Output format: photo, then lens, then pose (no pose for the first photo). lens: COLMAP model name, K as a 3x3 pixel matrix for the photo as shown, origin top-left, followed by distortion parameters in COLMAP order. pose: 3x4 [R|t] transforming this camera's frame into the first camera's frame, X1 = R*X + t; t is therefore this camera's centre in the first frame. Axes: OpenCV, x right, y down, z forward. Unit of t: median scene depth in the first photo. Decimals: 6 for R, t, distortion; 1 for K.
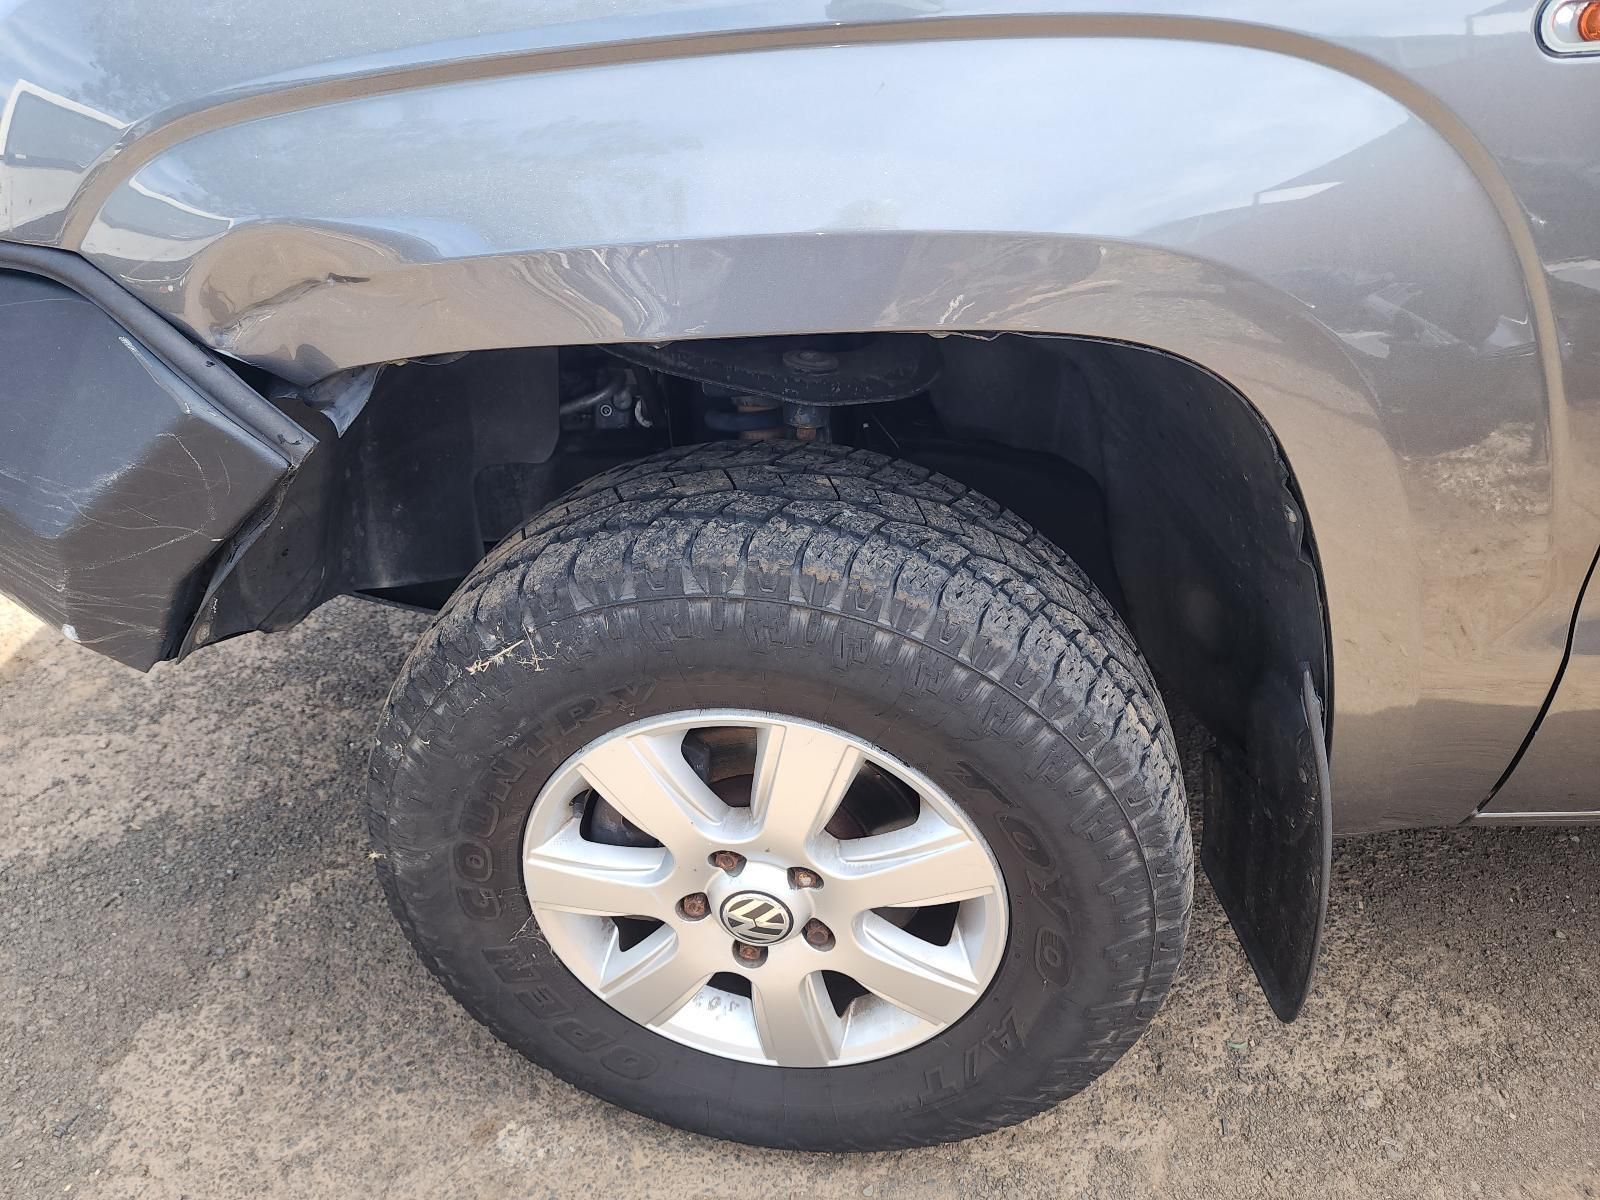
lens RADIAL K [[1264.3, 0, 800.0], [0, 1264.3, 600.0], [0, 0, 1]] dist [0.037730, -0.070897]
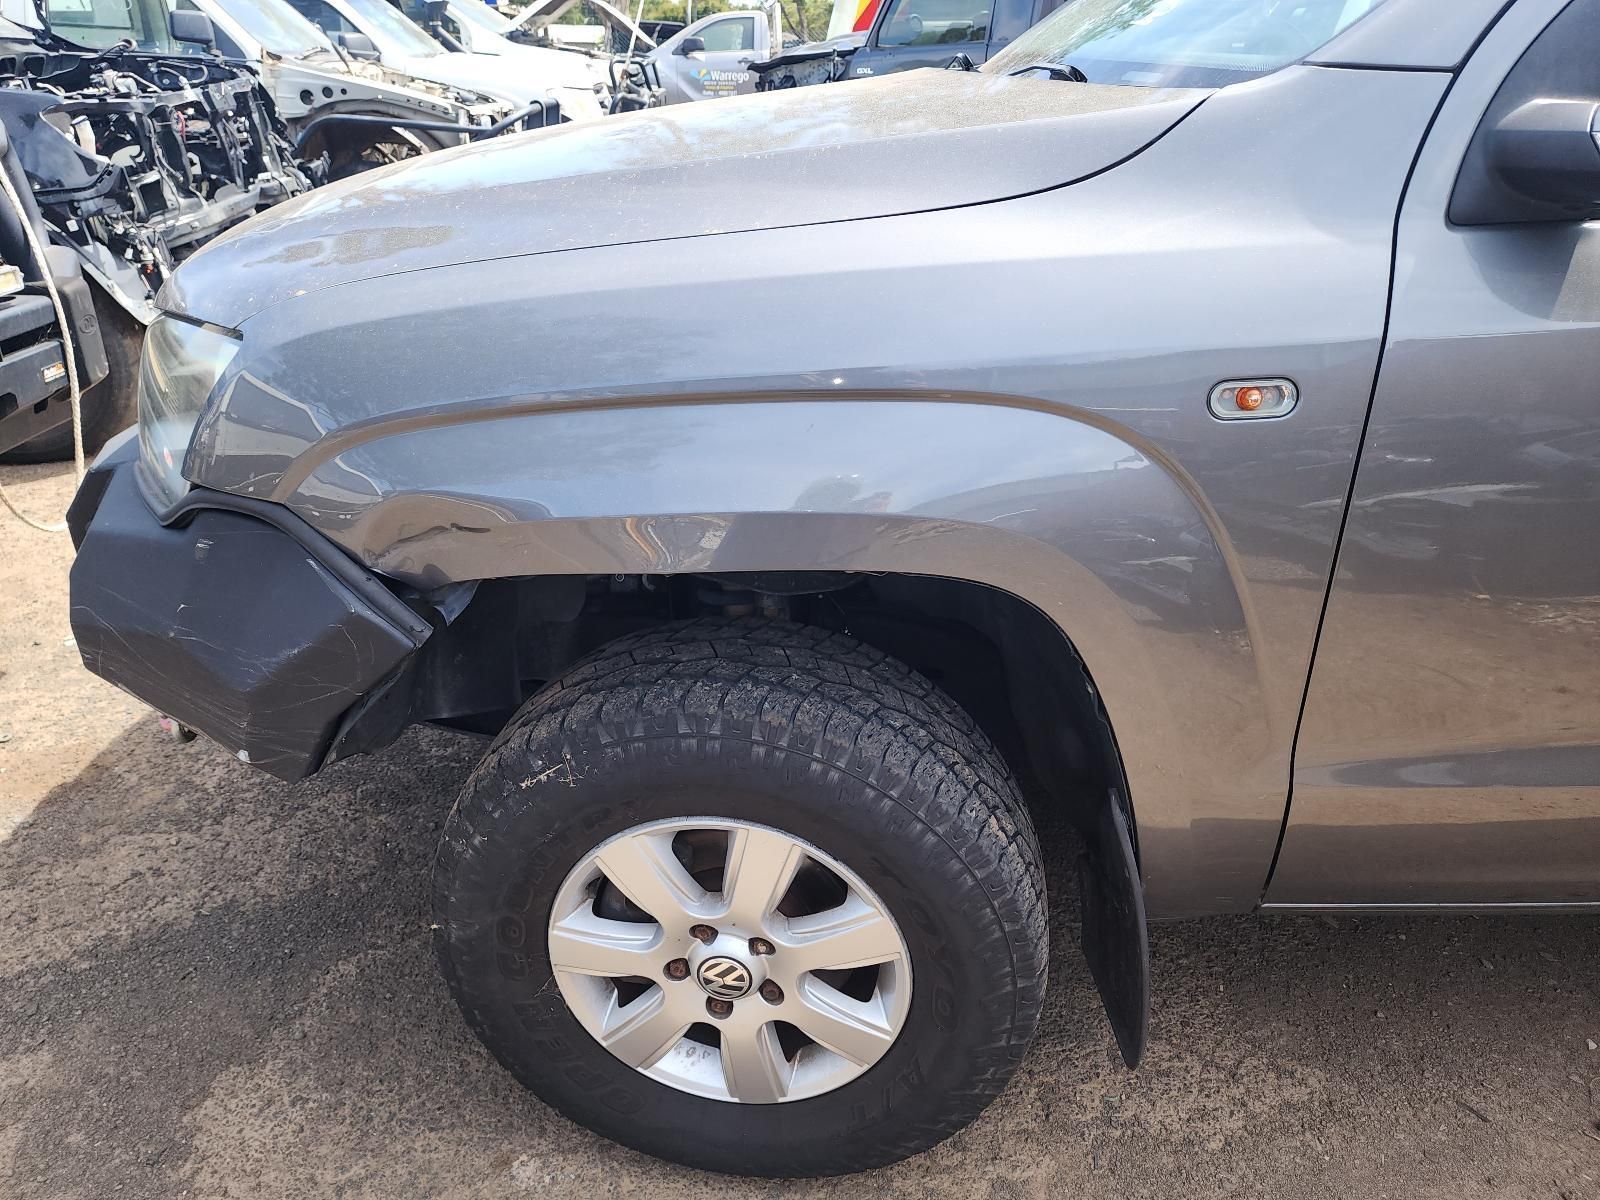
lens RADIAL K [[1274.5, 0, 822.9], [0, 1274.5, 560.7], [0, 0, 1]] dist [0.076506, -0.121197]
pose [[0.999543, 0.018887, 0.023613, 0.026587], [-0.016078, 0.993353, -0.113976, -0.028489], [-0.025609, 0.113544, 0.993203, -0.359285]]
